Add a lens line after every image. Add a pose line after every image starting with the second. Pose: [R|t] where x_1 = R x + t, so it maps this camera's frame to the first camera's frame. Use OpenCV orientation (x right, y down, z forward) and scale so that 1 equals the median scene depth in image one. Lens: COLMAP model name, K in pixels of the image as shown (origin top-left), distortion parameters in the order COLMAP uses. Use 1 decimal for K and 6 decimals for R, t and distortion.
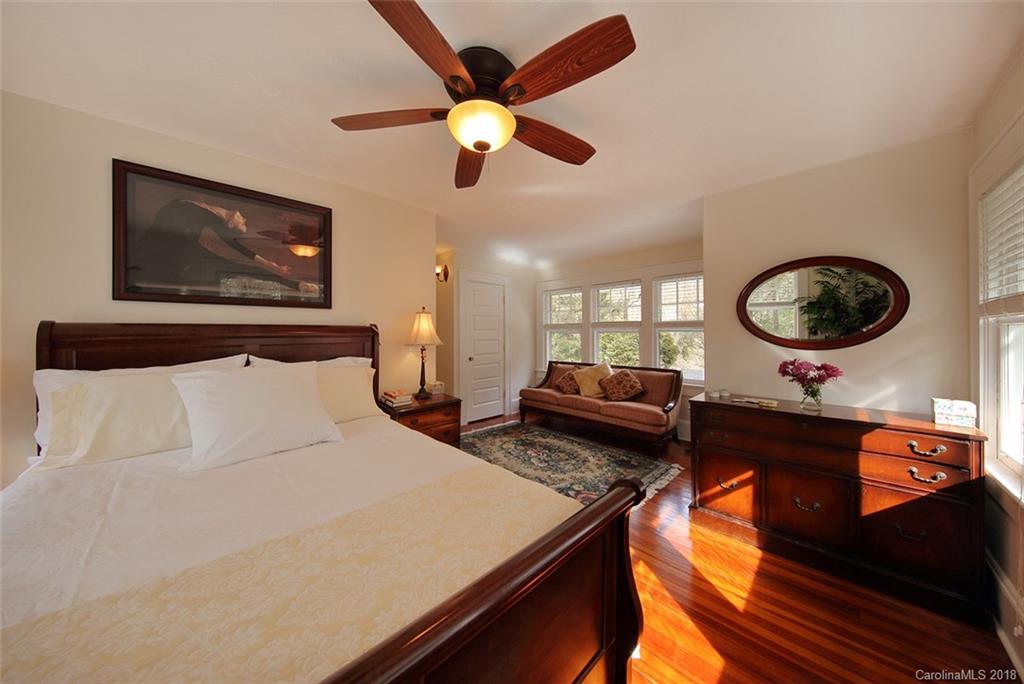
lens RADIAL K [[330.6, 0, 512.1], [0, 330.6, 333.5], [0, 0, 1]] dist [-0.000819, -0.000830]
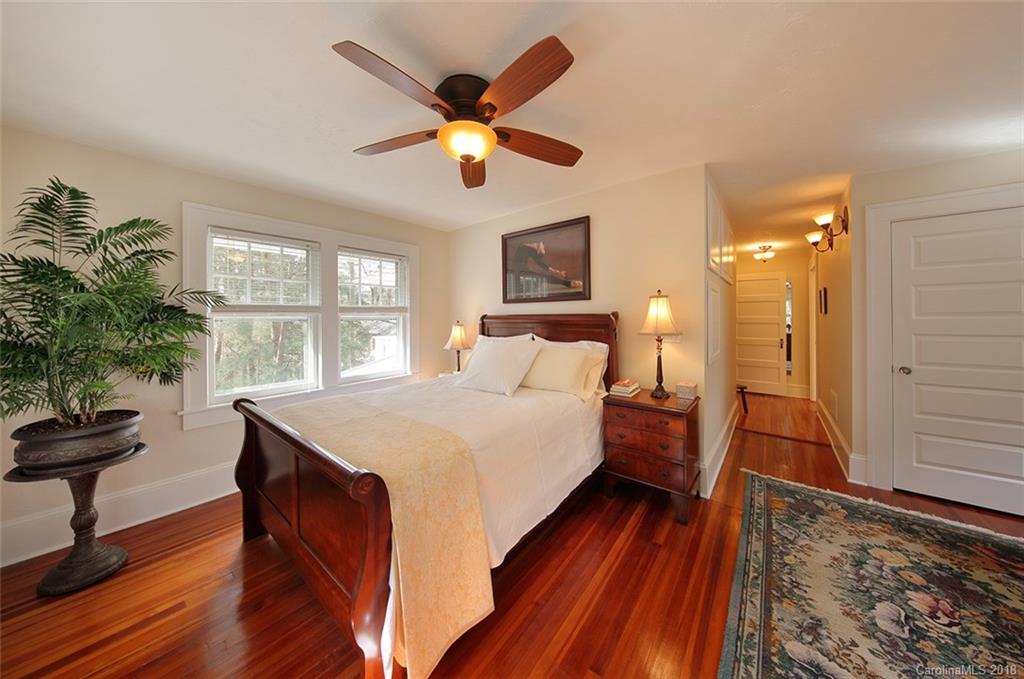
lens RADIAL K [[330.6, 0, 496.5], [0, 330.6, 320.0], [0, 0, 1]] dist [-0.000819, -0.000830]
pose [[0.075780, 0.003874, -0.997117, 0.504062], [0.001164, 0.999991, 0.003974, -0.005609], [0.997124, -0.001461, 0.075775, 0.480504]]
